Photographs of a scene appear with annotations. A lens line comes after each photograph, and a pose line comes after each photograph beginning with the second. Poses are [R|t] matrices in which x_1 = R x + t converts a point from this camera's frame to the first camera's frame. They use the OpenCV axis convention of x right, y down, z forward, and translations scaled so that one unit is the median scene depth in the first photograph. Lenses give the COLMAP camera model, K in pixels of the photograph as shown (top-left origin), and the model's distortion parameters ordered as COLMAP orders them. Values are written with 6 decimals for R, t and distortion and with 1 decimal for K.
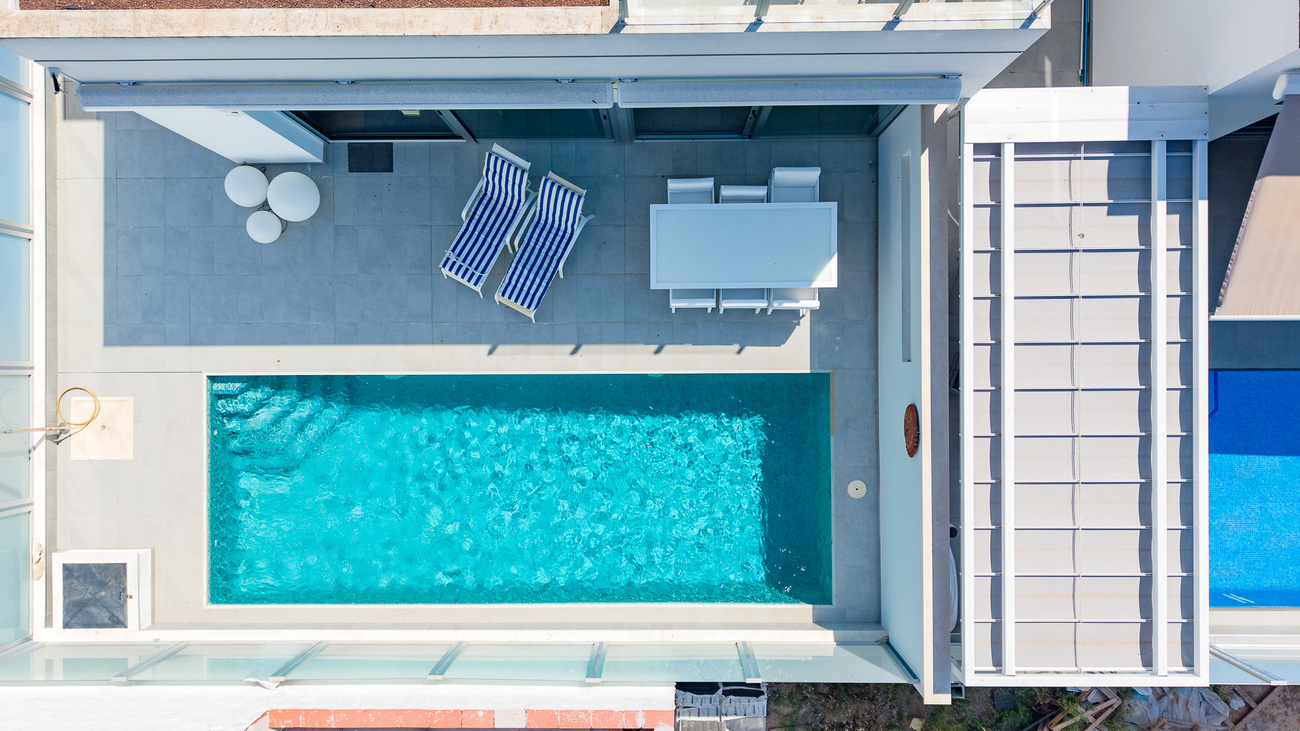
lens RADIAL K [[866.1, 0, 650.0], [0, 866.1, 365.5], [0, 0, 1]] dist [0.031654, 0.000382]
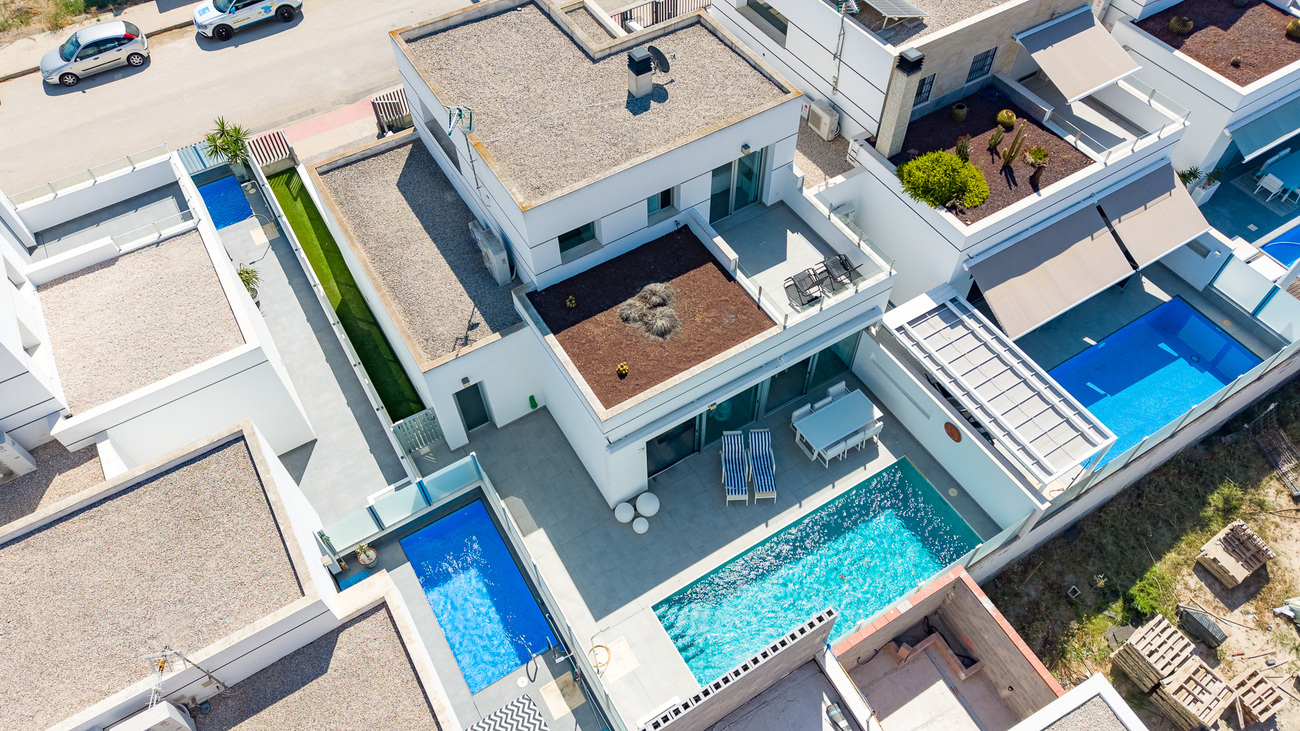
lens RADIAL K [[866.1, 0, 650.0], [0, 866.1, 365.5], [0, 0, 1]] dist [0.031654, 0.000382]
pose [[0.854841, -0.416561, 0.309391, -0.942087], [0.518879, 0.690095, -0.504514, 0.642460], [-0.003349, 0.591816, 0.806066, -0.880262]]
